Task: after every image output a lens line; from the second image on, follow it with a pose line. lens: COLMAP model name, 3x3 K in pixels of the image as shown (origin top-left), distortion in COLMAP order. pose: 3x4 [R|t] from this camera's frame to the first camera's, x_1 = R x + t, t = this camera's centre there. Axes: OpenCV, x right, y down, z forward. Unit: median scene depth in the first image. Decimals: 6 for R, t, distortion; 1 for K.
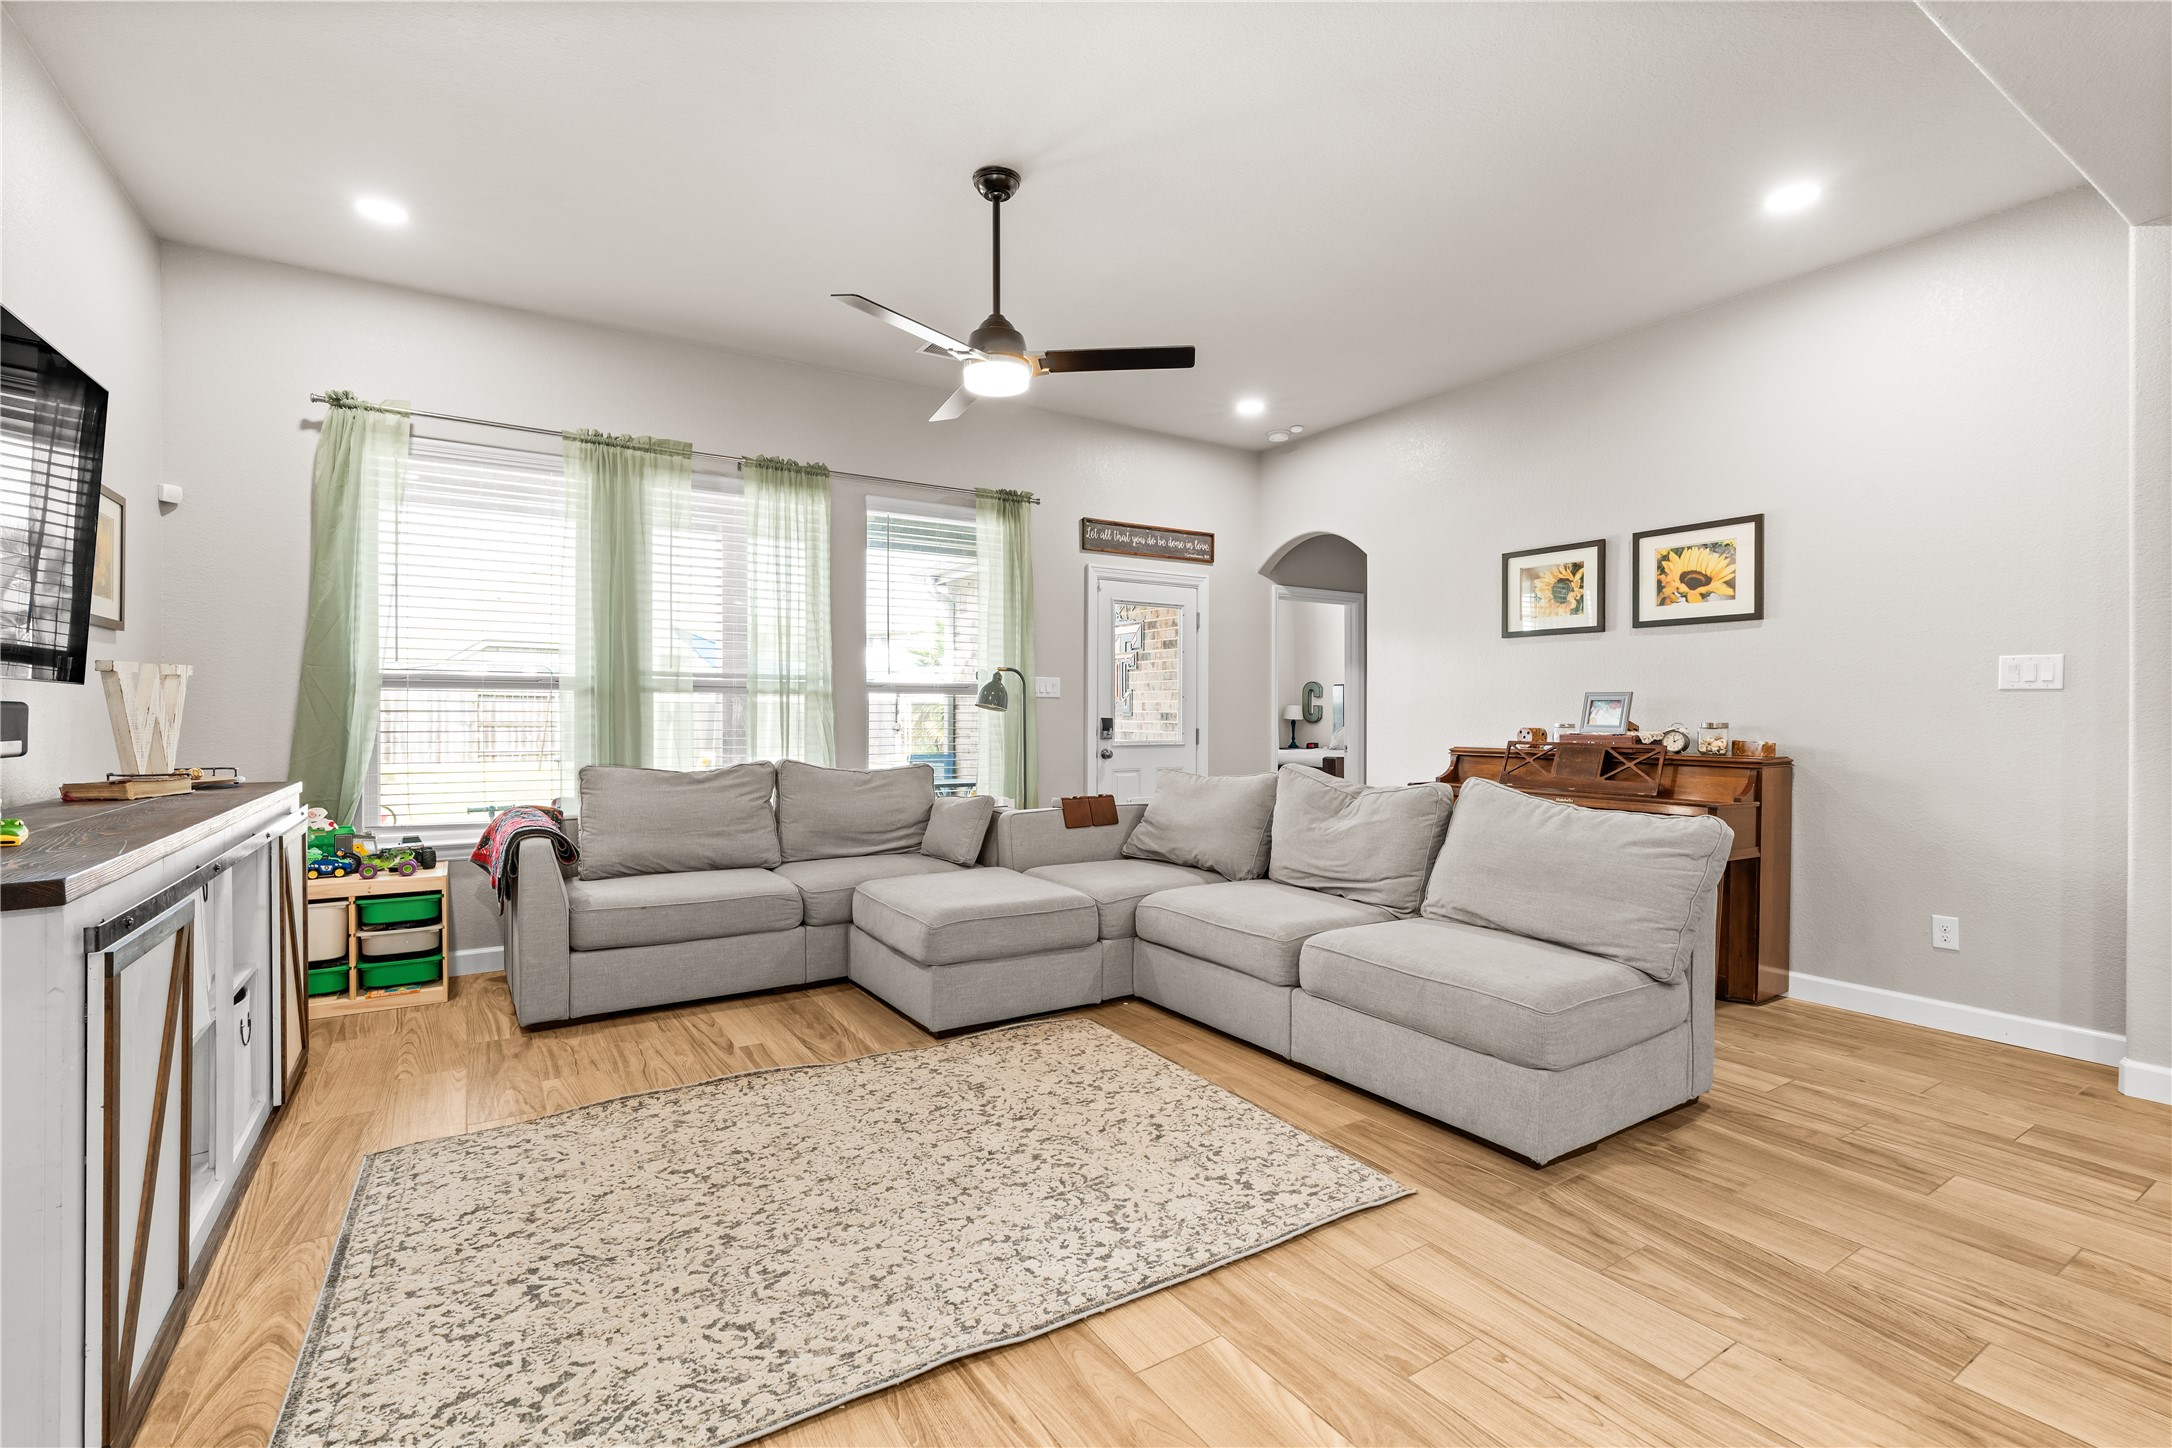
lens RADIAL K [[974.7, 0, 1085.0], [0, 974.7, 722.9], [0, 0, 1]] dist [-0.008509, 0.003100]
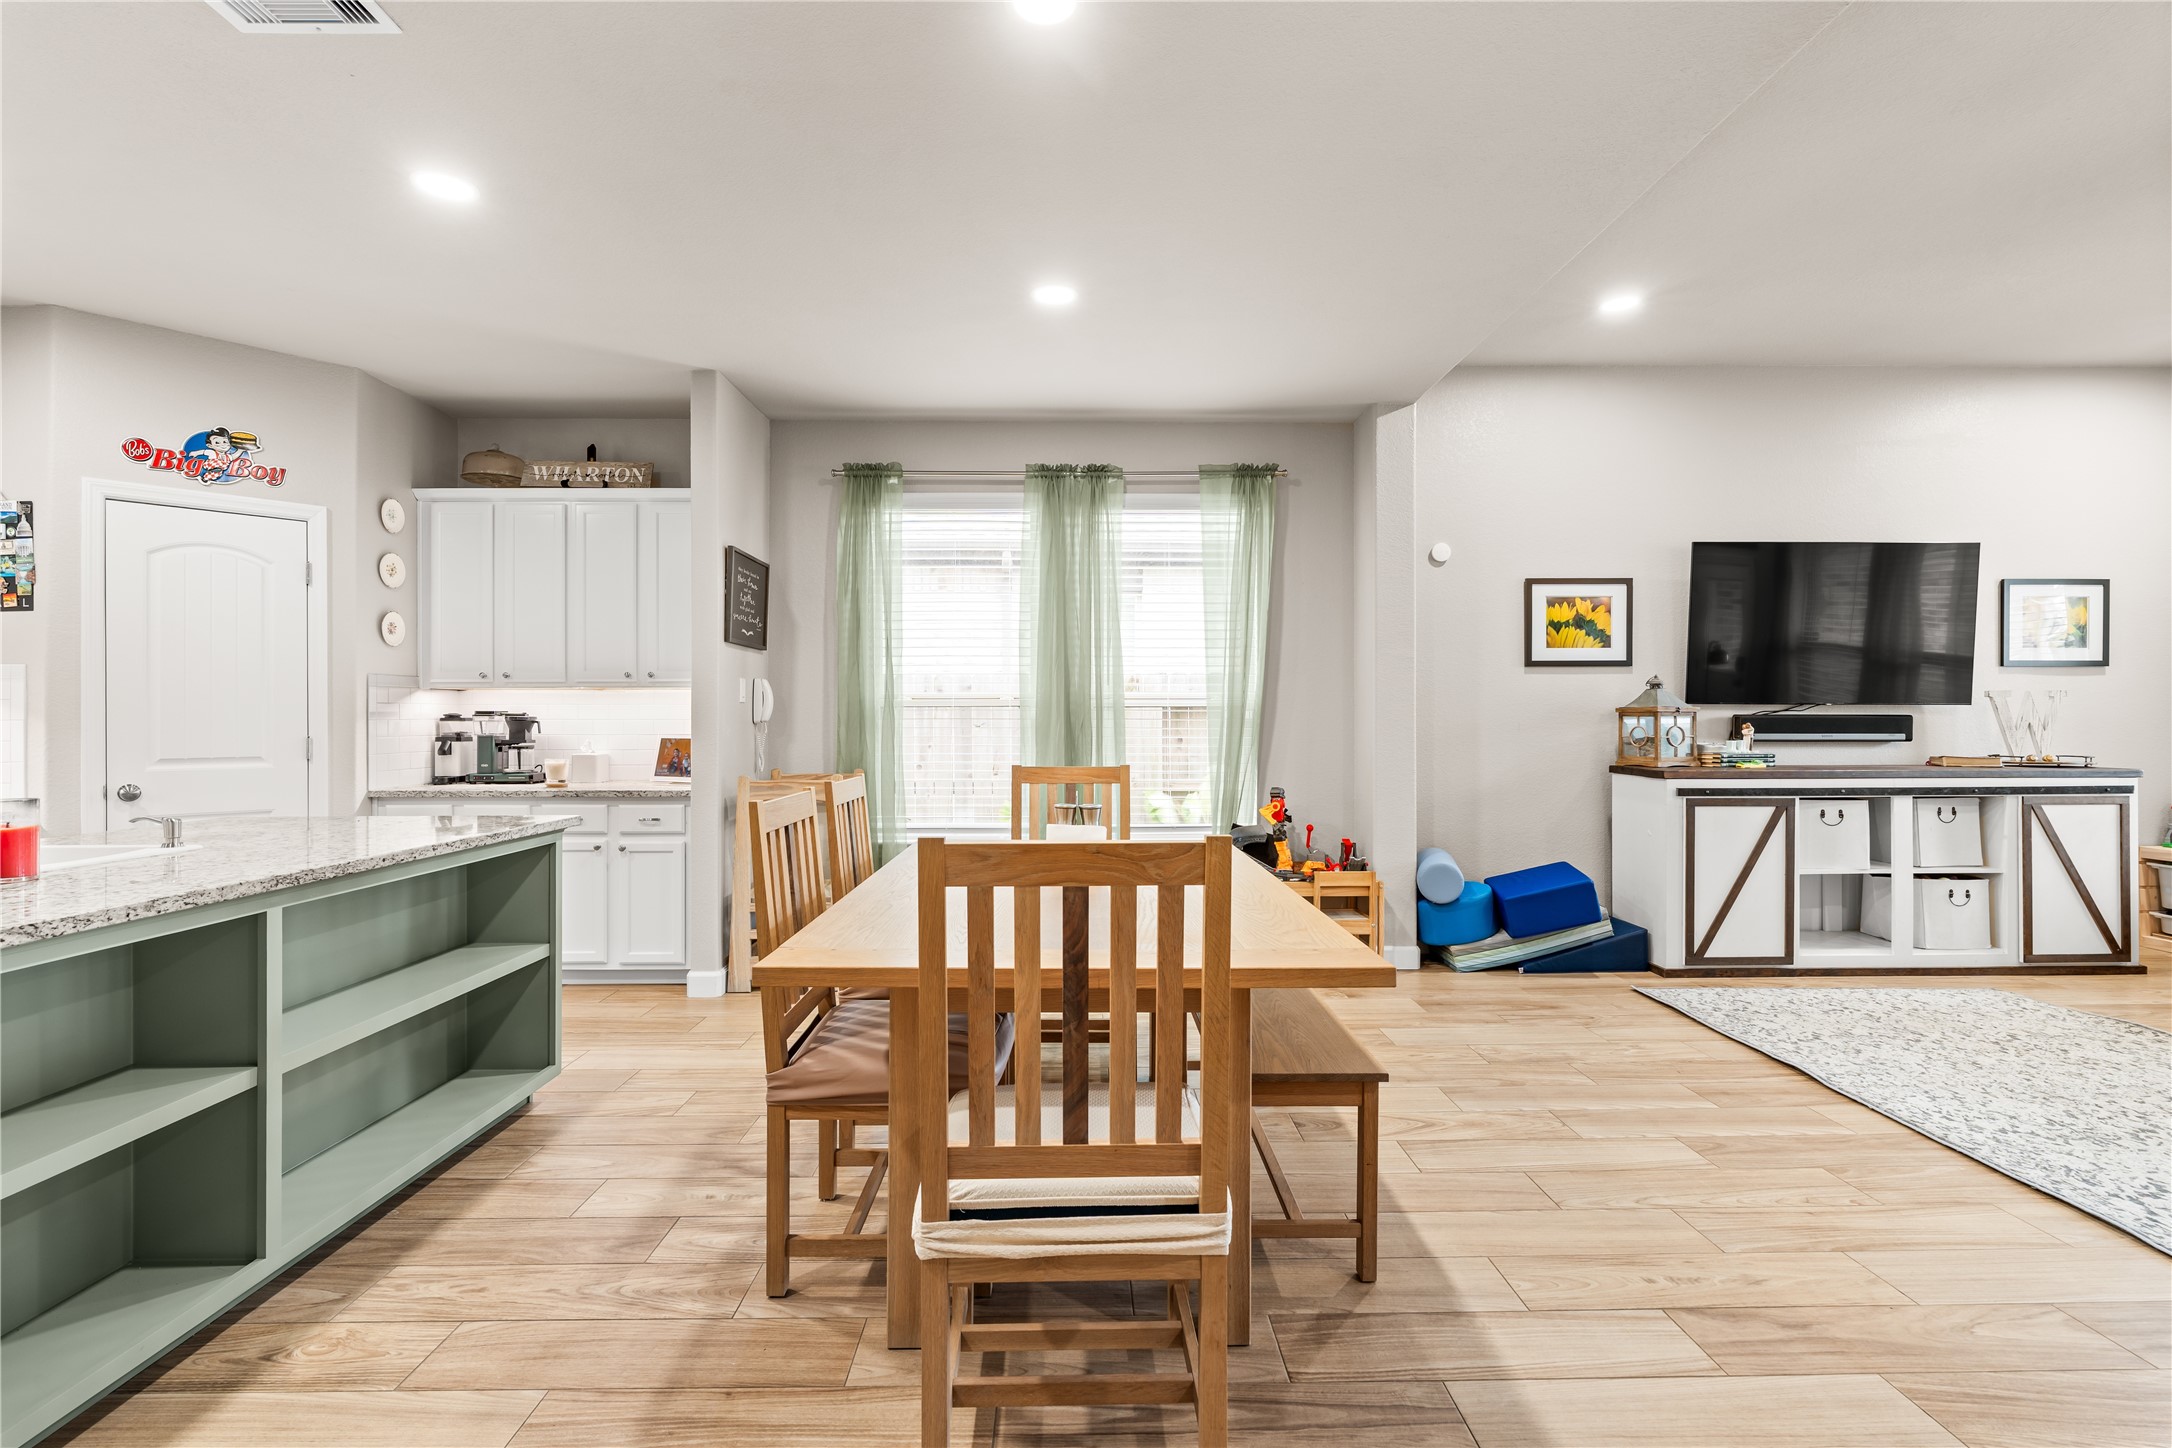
lens RADIAL K [[977.8, 0, 1085.4], [0, 977.8, 713.6], [0, 0, 1]] dist [-0.004702, 0.001265]
pose [[-0.520749, -0.005083, -0.853695, 1.005039], [-0.007553, 0.999971, -0.001347, -0.005756], [0.853677, 0.005746, -0.520772, 0.370273]]
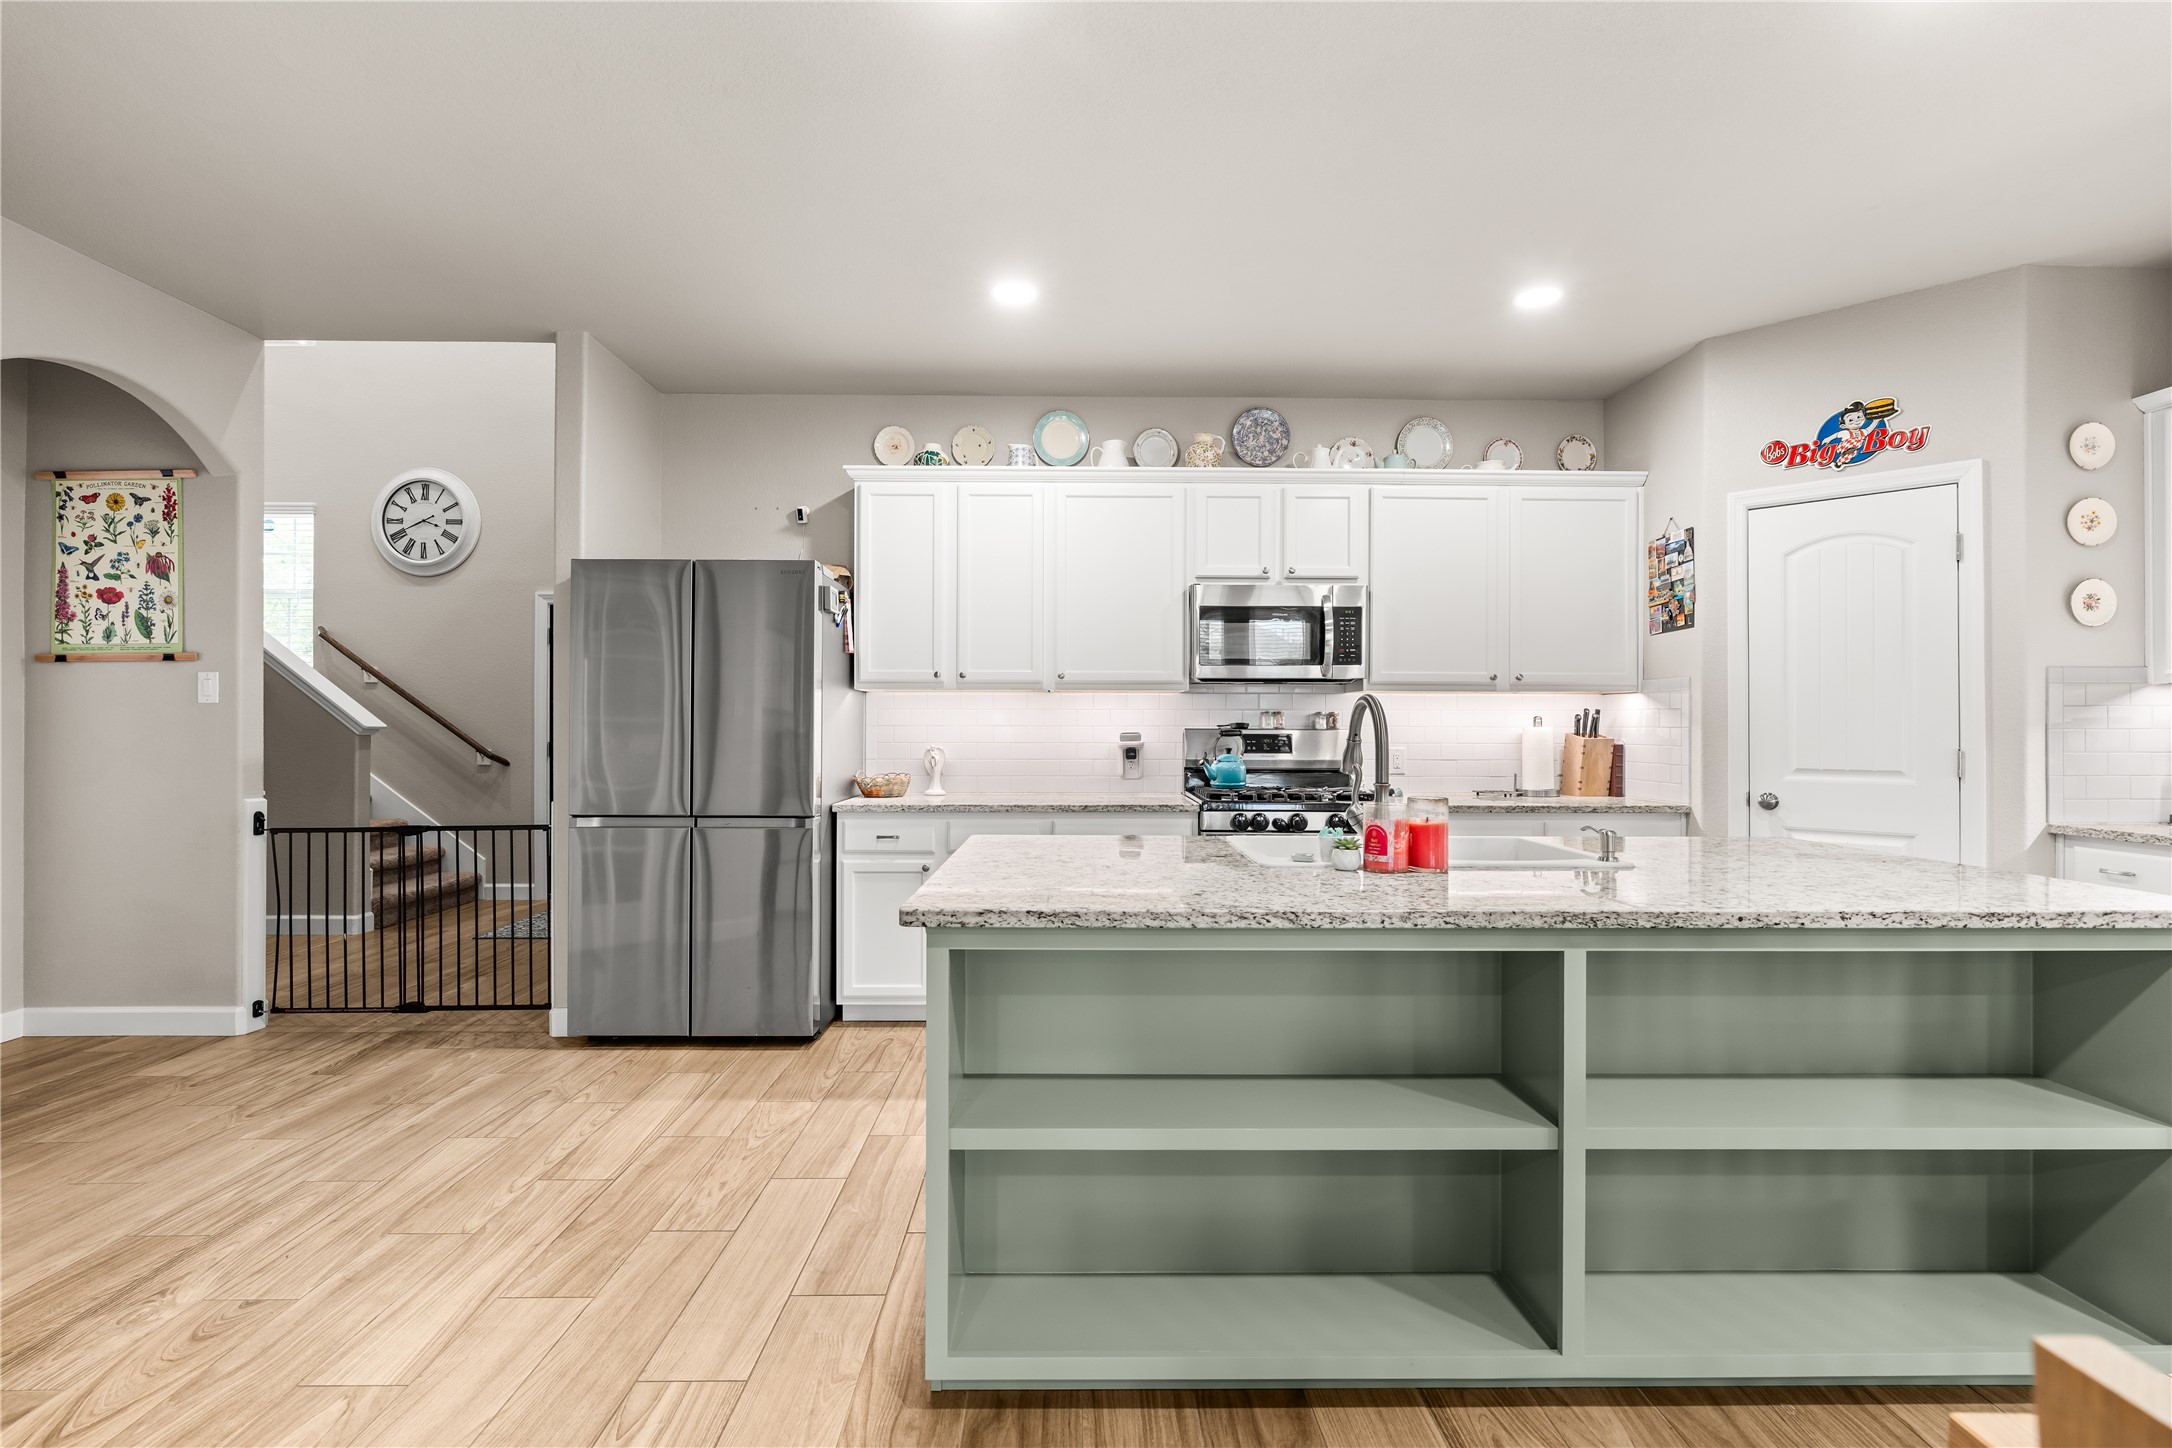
lens RADIAL K [[974.7, 0, 1085.0], [0, 974.7, 722.9], [0, 0, 1]] dist [-0.008509, 0.003100]
pose [[-0.853602, -0.002605, 0.520919, 0.747838], [0.000705, 0.999981, 0.006156, -0.004564], [-0.520925, 0.005622, -0.853584, 0.220996]]
